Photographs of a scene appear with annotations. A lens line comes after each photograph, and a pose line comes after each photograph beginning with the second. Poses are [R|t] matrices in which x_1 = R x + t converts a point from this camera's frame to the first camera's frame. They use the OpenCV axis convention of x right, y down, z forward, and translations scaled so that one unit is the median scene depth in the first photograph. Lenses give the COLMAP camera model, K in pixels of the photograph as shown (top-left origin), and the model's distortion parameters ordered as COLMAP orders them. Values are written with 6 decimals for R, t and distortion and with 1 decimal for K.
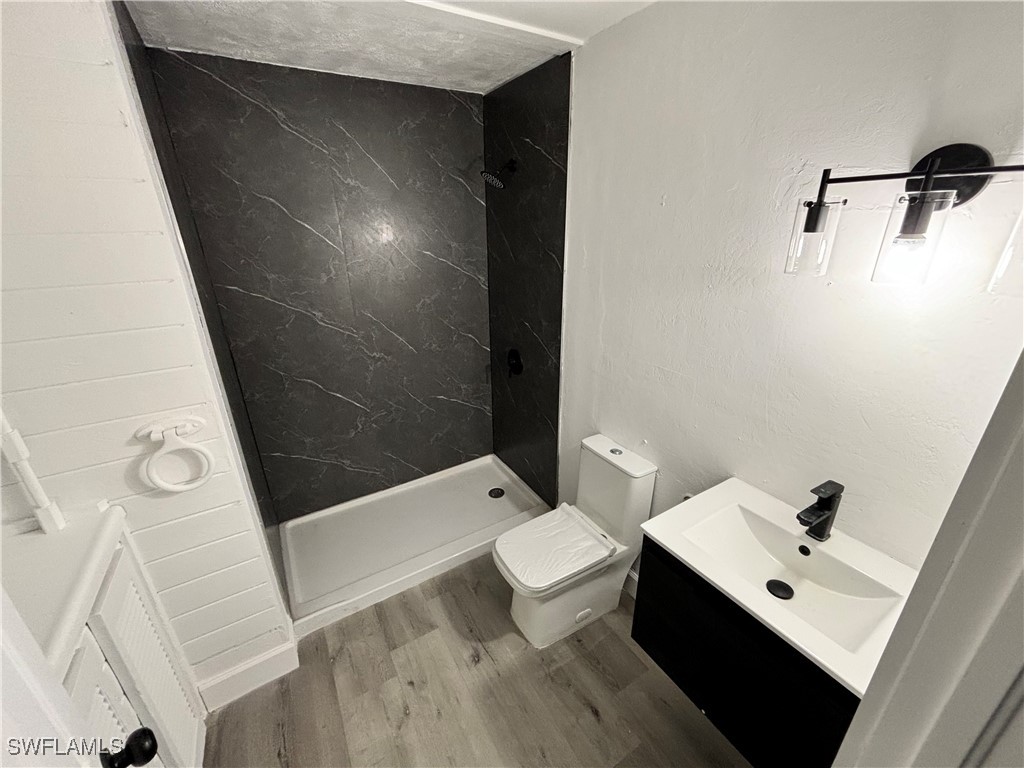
lens RADIAL K [[413.2, 0, 509.5], [0, 413.2, 383.3], [0, 0, 1]] dist [-0.000458, 0.000570]
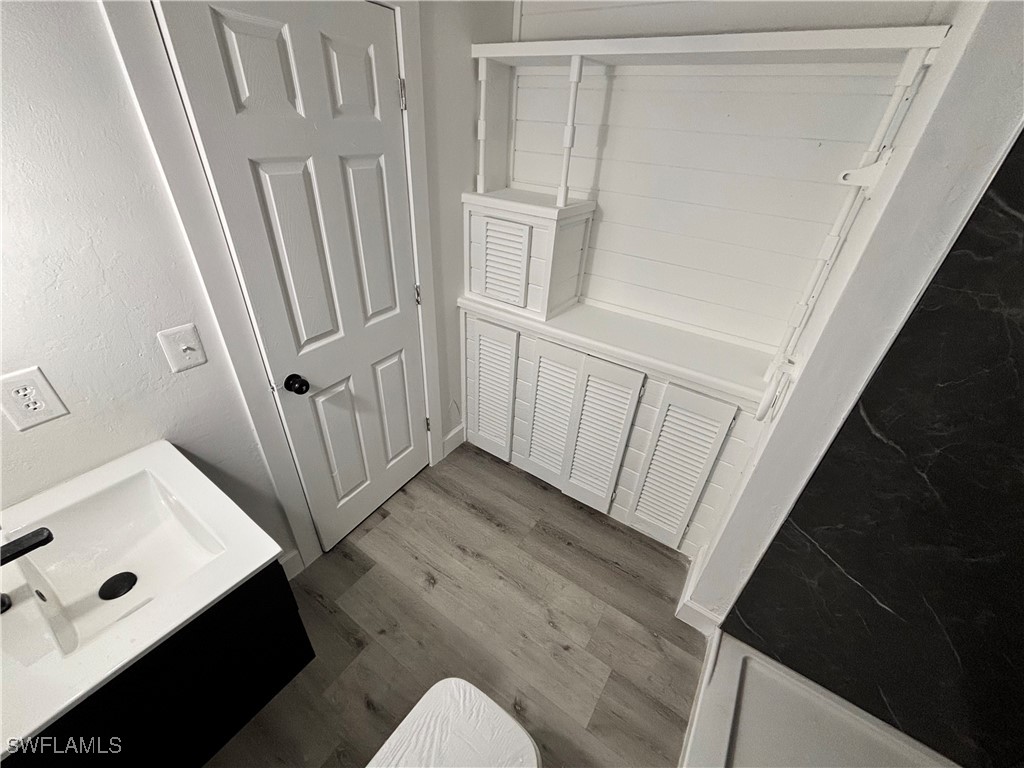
lens RADIAL K [[413.2, 0, 509.5], [0, 413.2, 383.3], [0, 0, 1]] dist [-0.000458, 0.000570]
pose [[-0.904847, 0.204030, -0.373663, 0.117057], [-0.188706, 0.594549, 0.781602, -0.370923], [0.381631, 0.777742, -0.499474, 0.951238]]
